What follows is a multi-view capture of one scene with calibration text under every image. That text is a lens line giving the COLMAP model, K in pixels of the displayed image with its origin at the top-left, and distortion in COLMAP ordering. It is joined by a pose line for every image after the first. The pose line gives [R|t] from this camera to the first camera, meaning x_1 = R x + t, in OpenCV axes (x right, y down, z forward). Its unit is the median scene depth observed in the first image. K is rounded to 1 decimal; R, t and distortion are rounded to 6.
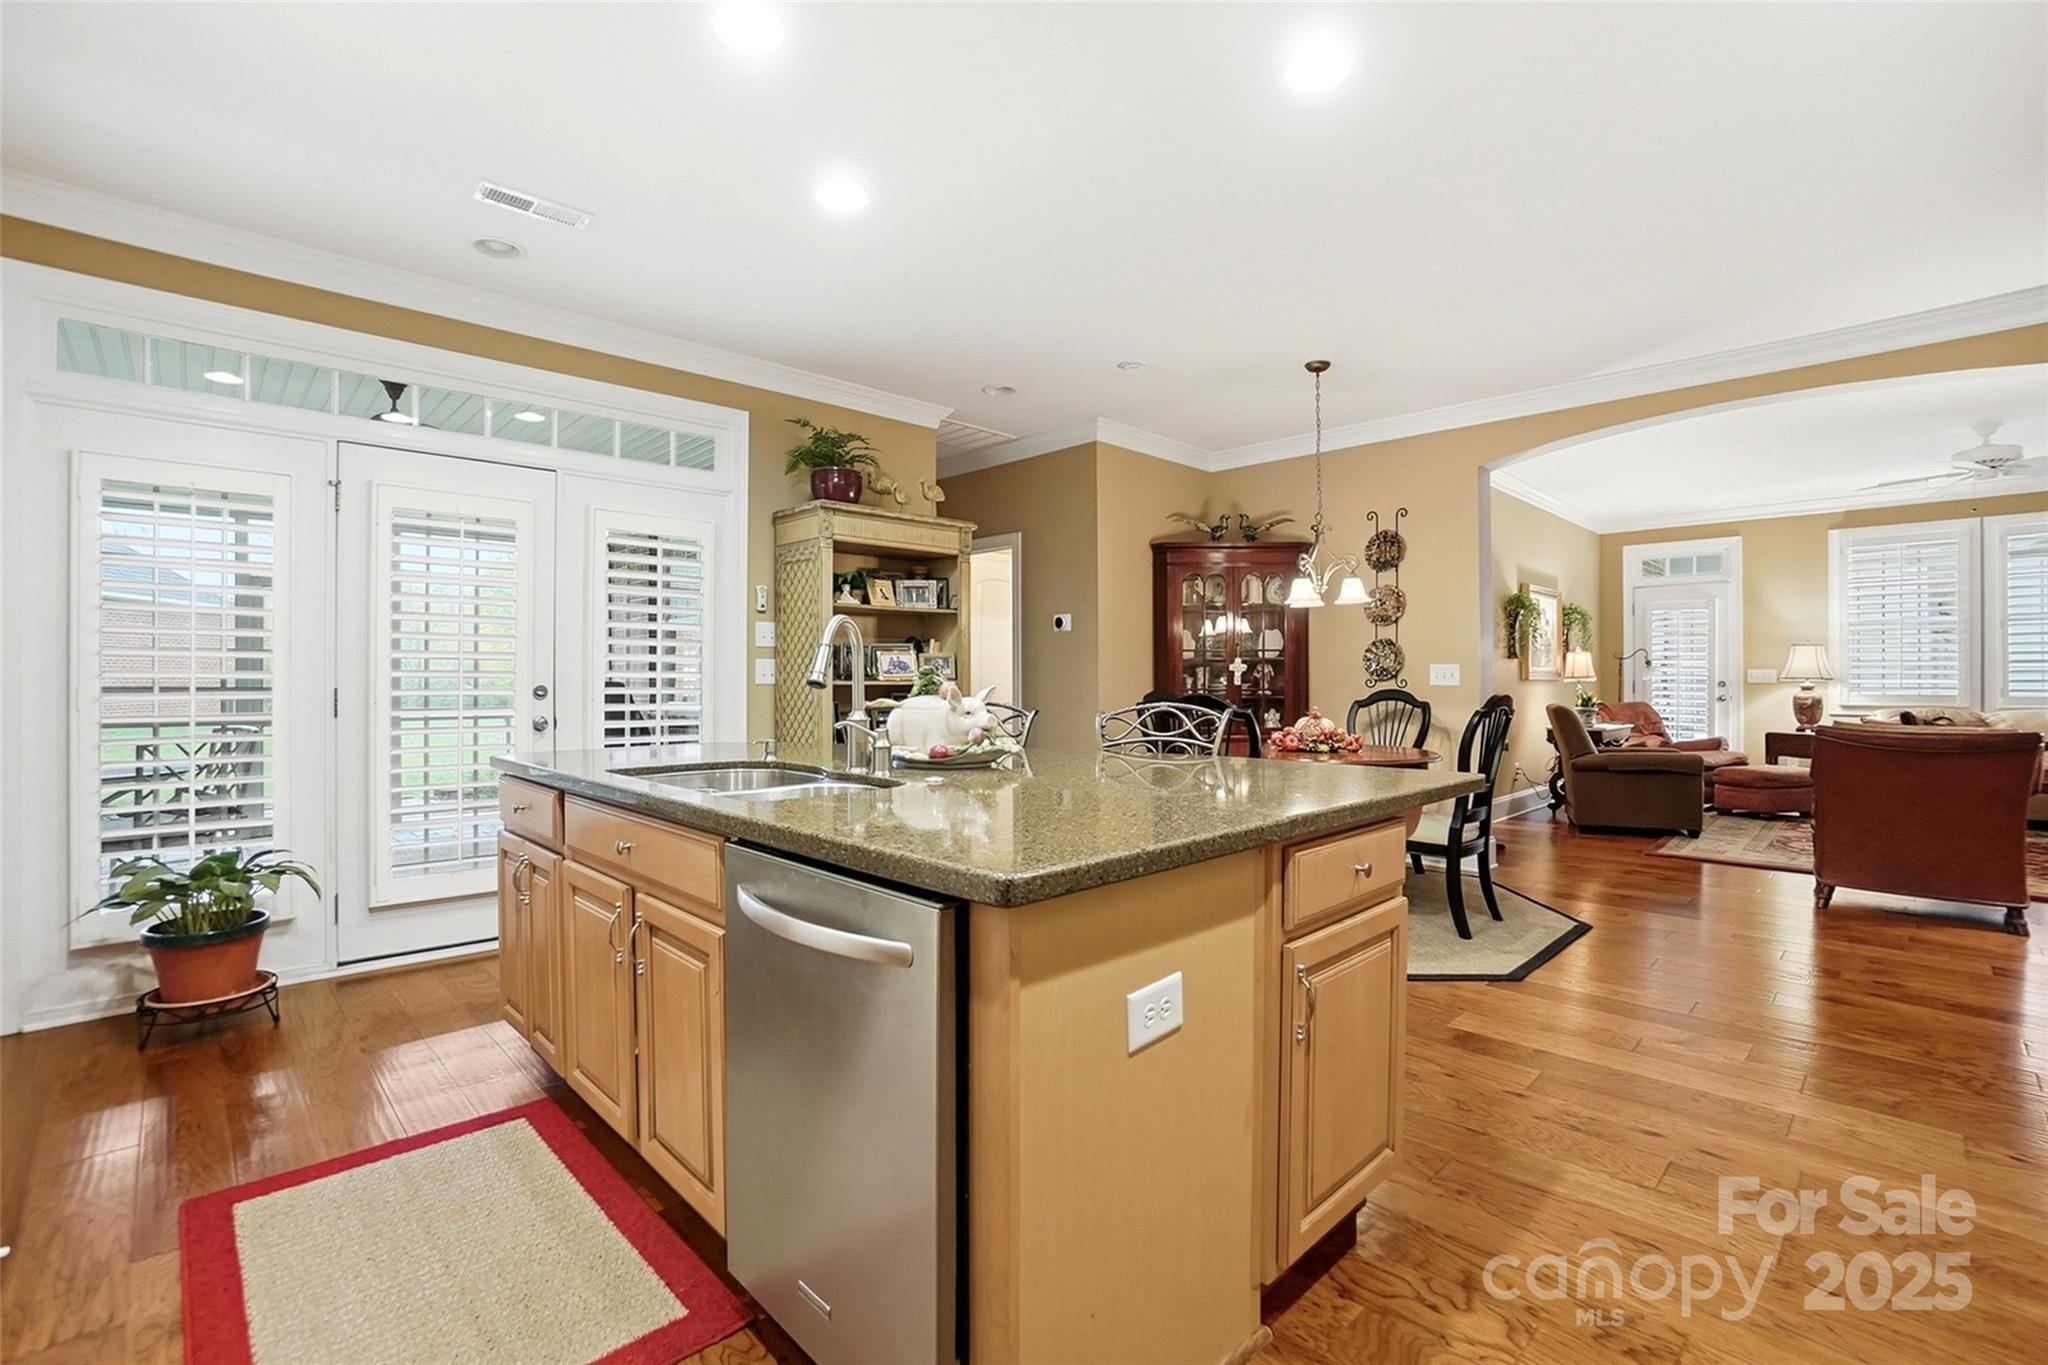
lens RADIAL K [[912.8, 0, 1011.8], [0, 912.8, 674.5], [0, 0, 1]] dist [-0.061681, 0.021050]
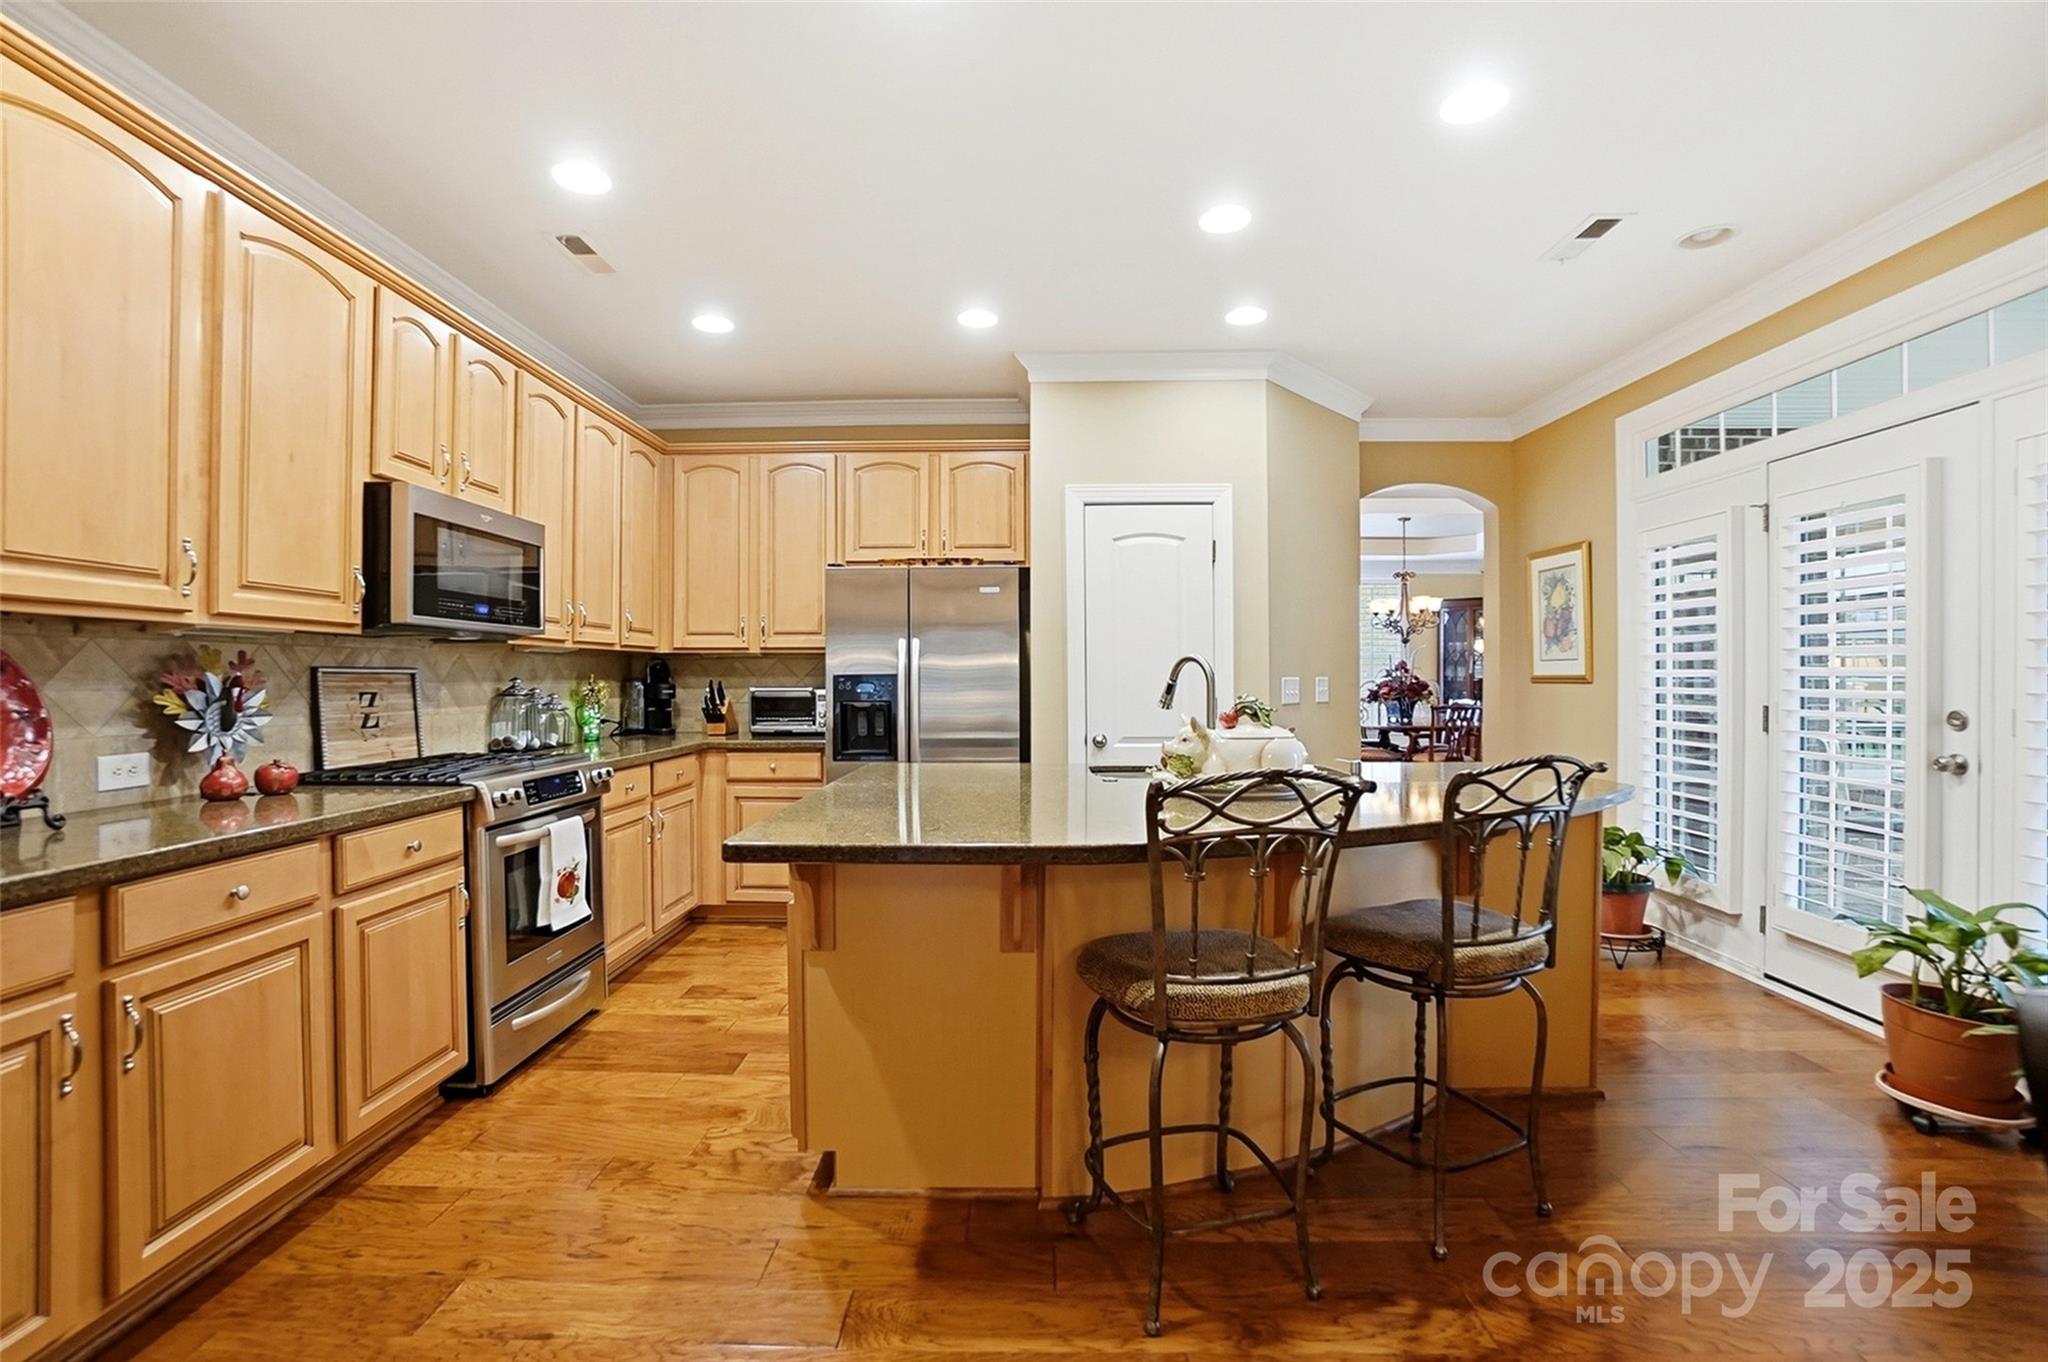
lens RADIAL K [[917.4, 0, 1012.3], [0, 917.4, 679.5], [0, 0, 1]] dist [-0.063530, 0.023245]
pose [[-0.708690, 0.006179, -0.705492, 0.316098], [0.006767, 0.999975, 0.001961, -0.012225], [0.705487, -0.003384, -0.708715, 0.608950]]
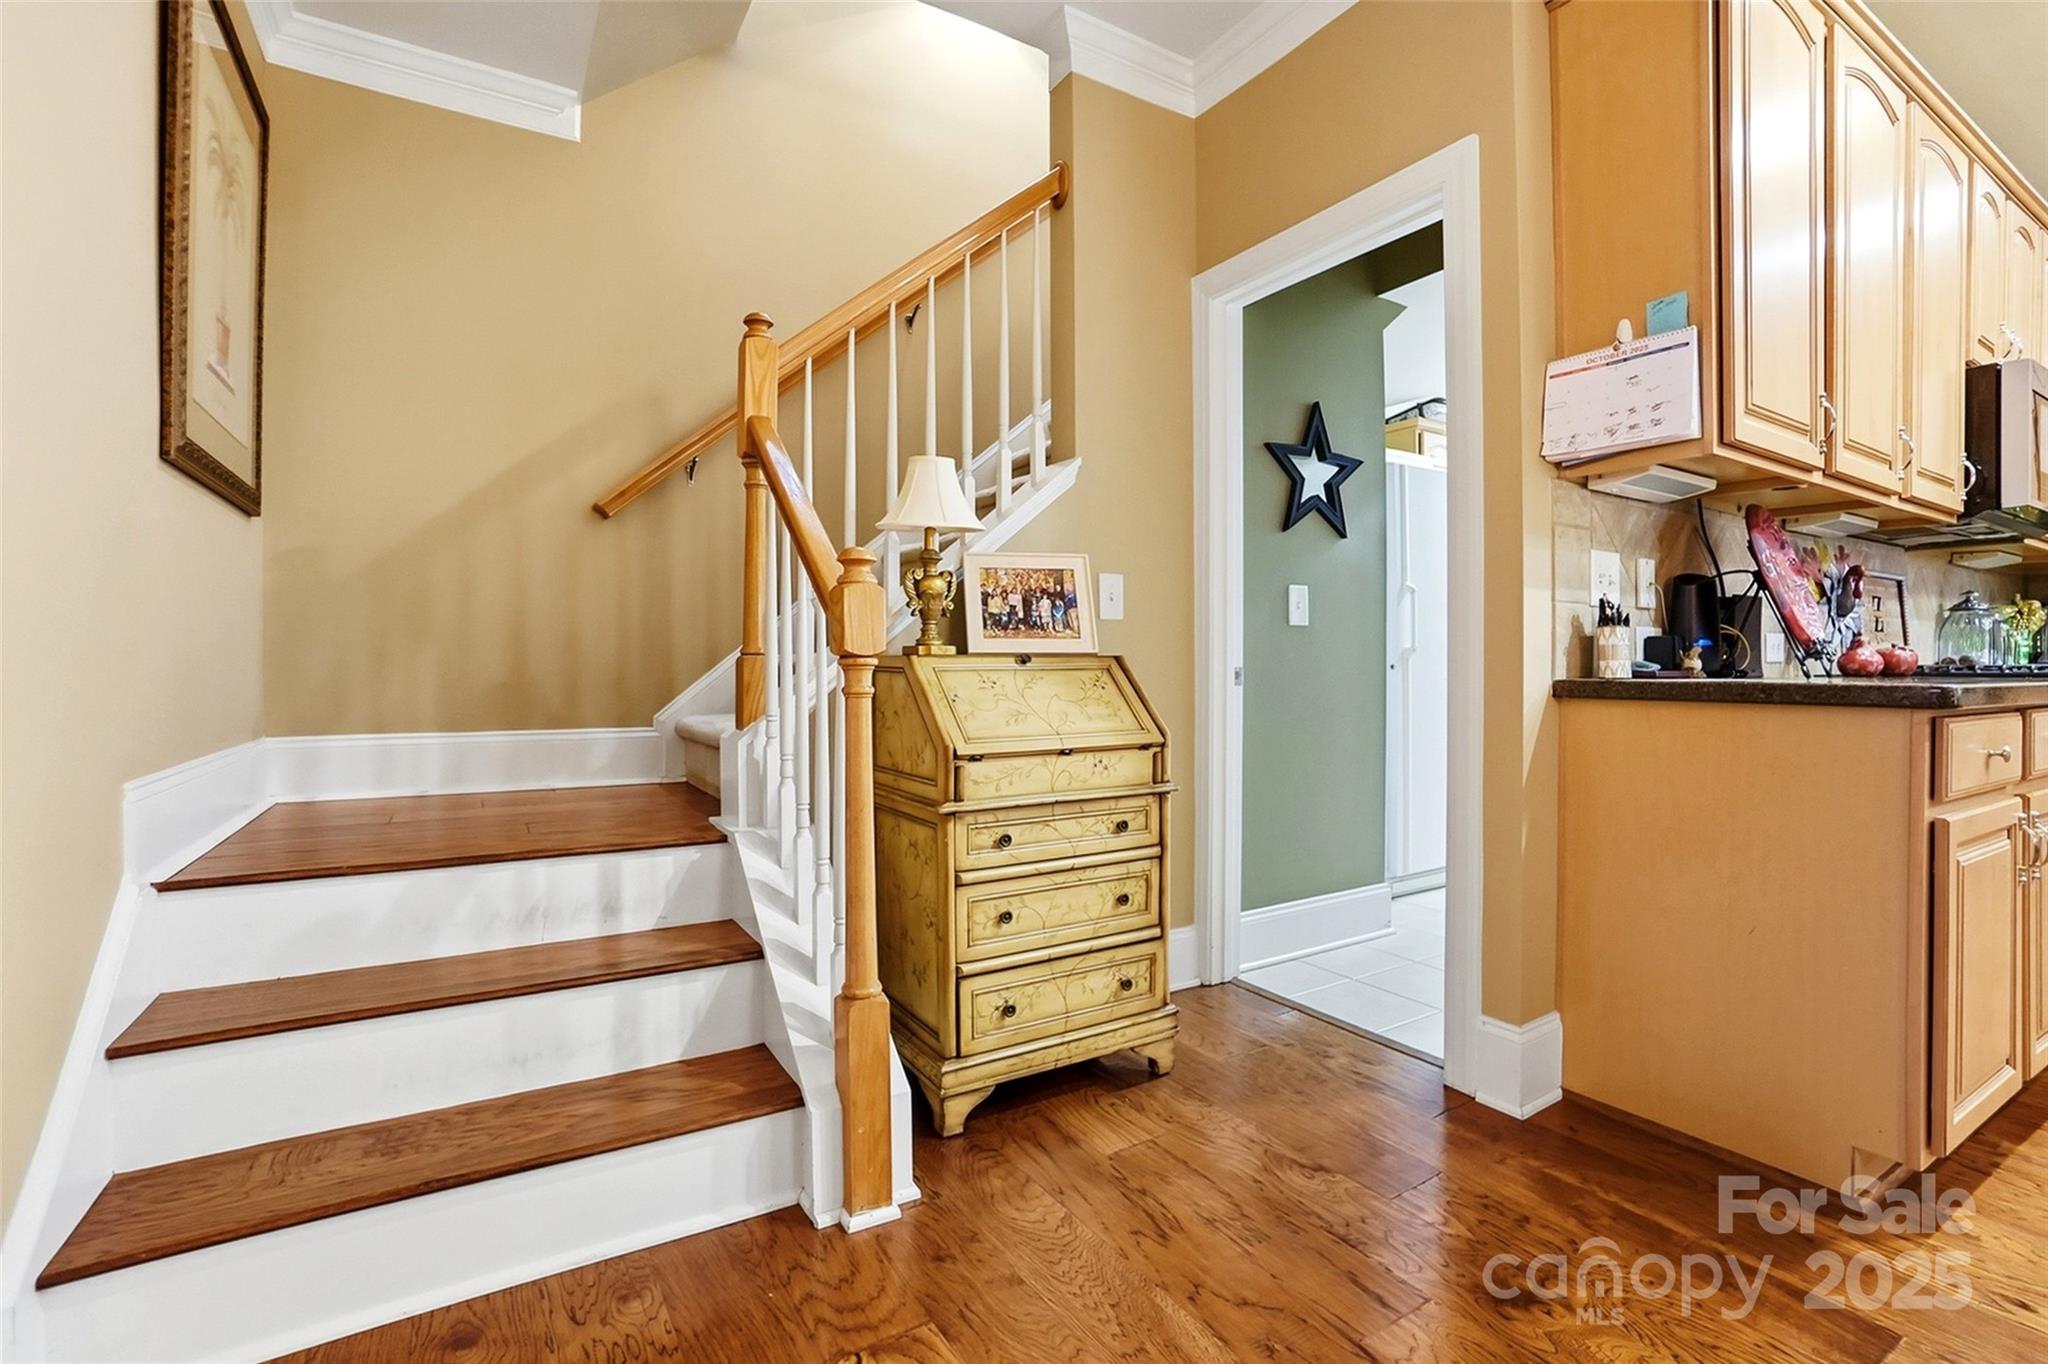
lens RADIAL K [[912.8, 0, 1011.8], [0, 912.8, 674.0], [0, 0, 1]] dist [-0.061681, 0.021050]
pose [[-0.974726, 0.000690, 0.223401, 0.574538], [0.001880, 0.999985, 0.005114, 0.032203], [-0.223395, 0.005405, -0.974713, 0.588427]]
